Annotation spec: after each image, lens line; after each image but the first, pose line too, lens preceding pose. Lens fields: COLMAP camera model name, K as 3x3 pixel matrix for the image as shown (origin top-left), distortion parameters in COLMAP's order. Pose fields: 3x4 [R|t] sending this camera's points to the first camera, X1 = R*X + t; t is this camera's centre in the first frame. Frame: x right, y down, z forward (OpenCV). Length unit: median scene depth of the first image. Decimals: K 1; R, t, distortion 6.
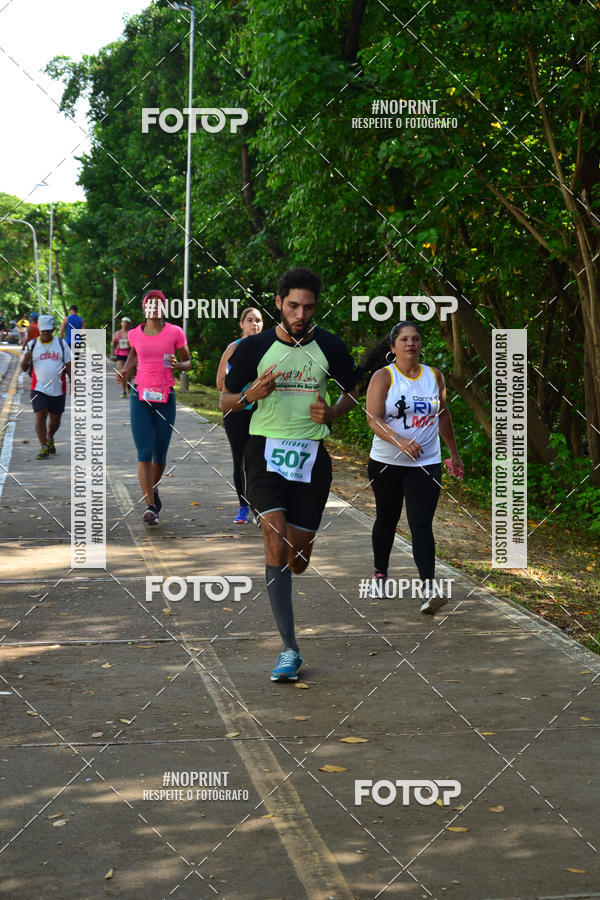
lens RADIAL K [[2077.7, 0, 300.3], [0, 2077.7, 424.8], [0, 0, 1]] dist [0.024778, 0.000000]
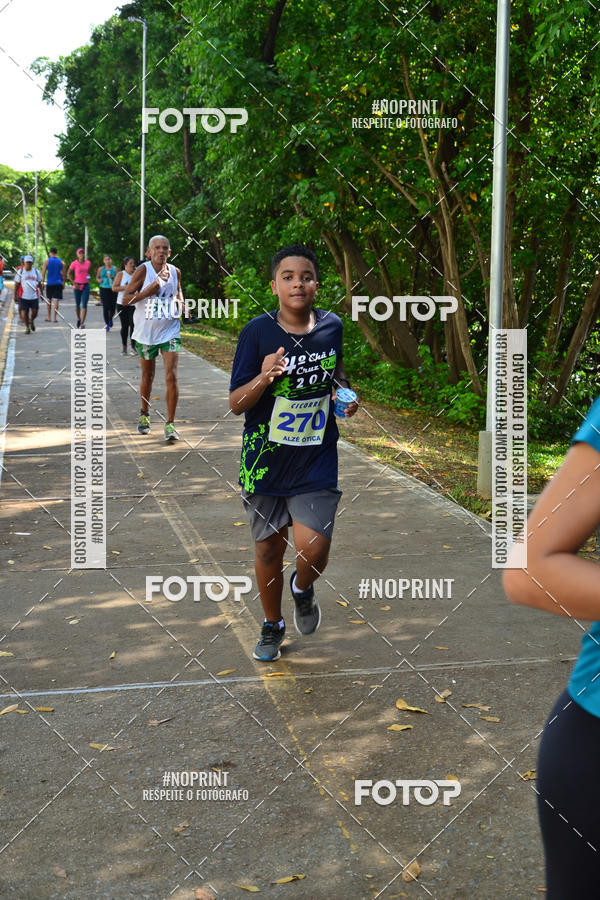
lens RADIAL K [[1572.2, 0, 314.1], [0, 1572.2, 450.5], [0, 0, 1]] dist [0.008227, 0.000000]
pose [[0.998486, -0.007706, 0.054457, -0.001043], [0.003910, 0.997576, 0.069476, 0.000376], [-0.054861, -0.069158, 0.996096, -0.004928]]
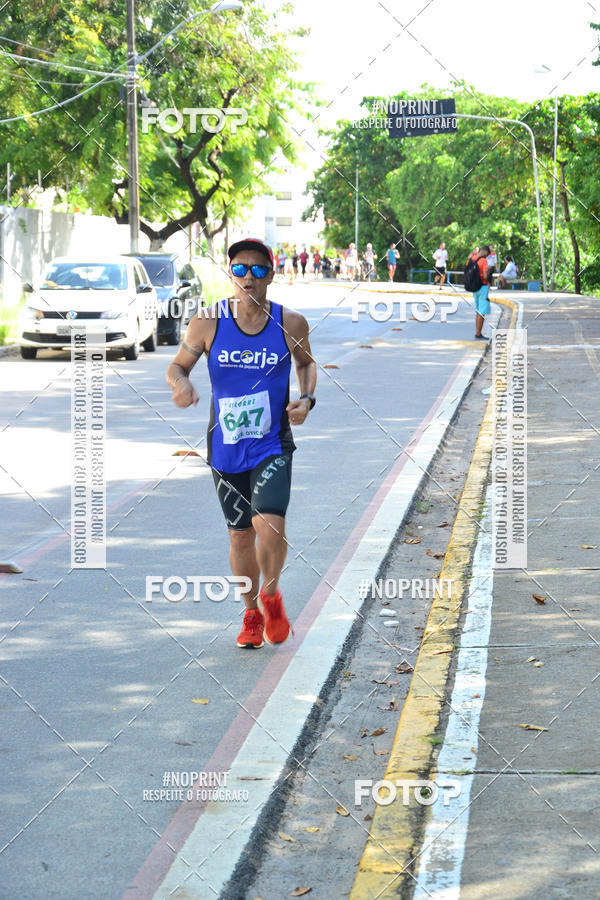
lens RADIAL K [[2342.7, 0, 295.5], [0, 2342.7, 430.6], [0, 0, 1]] dist [0.123367, 0.000000]
pose [[0.974219, -0.003280, -0.225579, -0.031950], [0.008716, 0.999695, 0.023109, -0.012326], [0.225435, -0.024480, 0.973951, 0.240711]]
